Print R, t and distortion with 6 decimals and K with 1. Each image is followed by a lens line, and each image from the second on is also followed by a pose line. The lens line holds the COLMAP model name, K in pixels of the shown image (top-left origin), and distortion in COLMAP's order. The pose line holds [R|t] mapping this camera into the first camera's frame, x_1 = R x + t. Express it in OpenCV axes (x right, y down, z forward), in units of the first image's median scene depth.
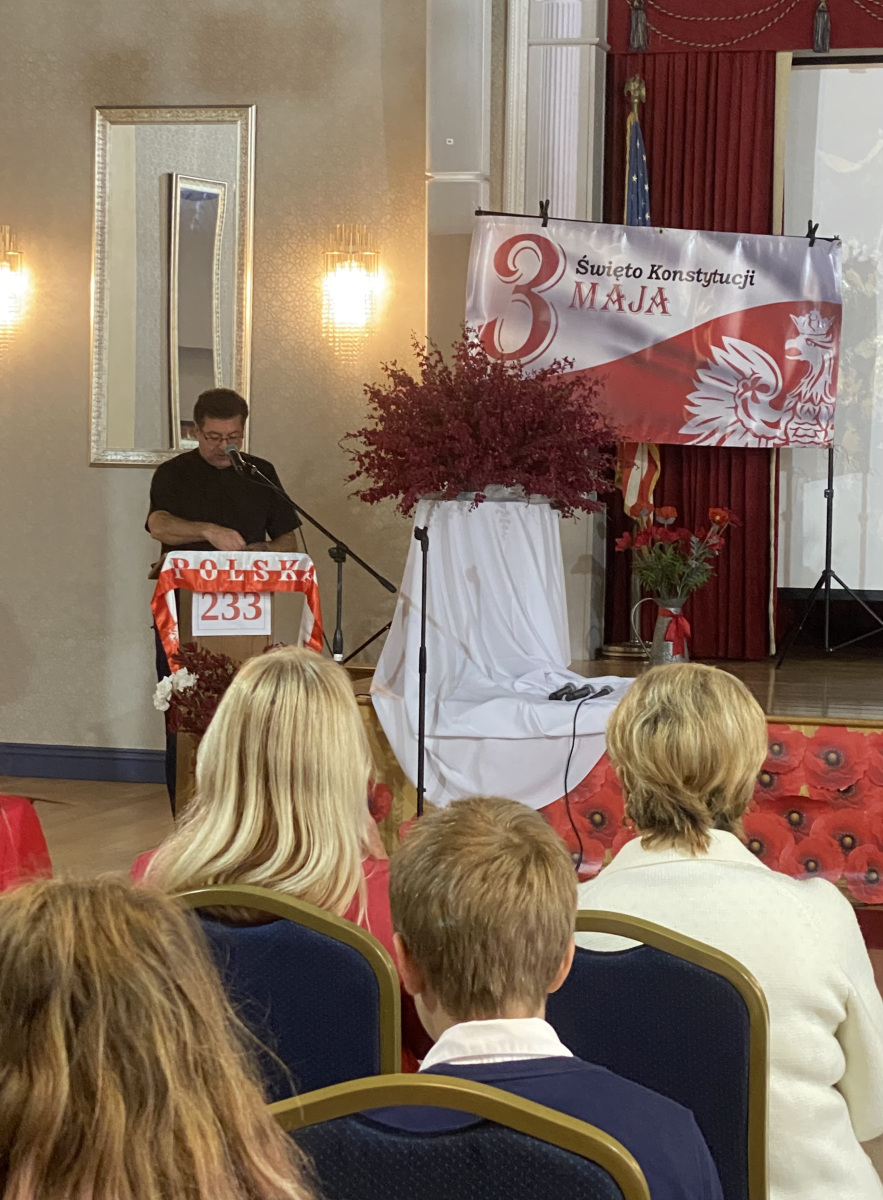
lens RADIAL K [[3206.8, 0, 347.2], [0, 3206.8, 600.3], [0, 0, 1]] dist [0.139269, 0.000000]
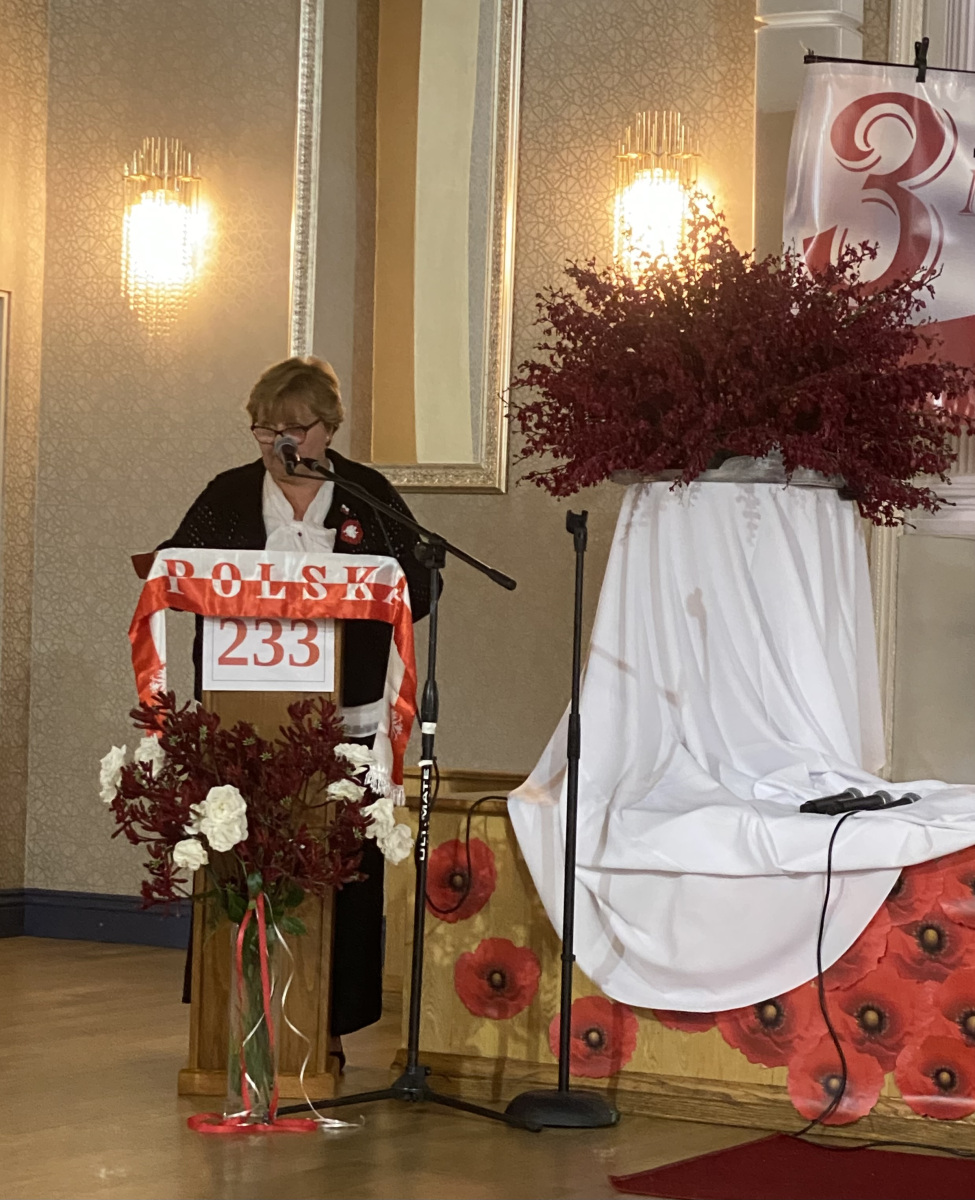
lens RADIAL K [[3470.9, 0, 385.8], [0, 3470.9, 673.6], [0, 0, 1]] dist [0.135011, 0.000000]
pose [[0.971891, 0.013616, -0.235039, 0.121163], [-0.025527, 0.998535, -0.047709, 0.033355], [0.234045, 0.052368, 0.970814, 0.322354]]
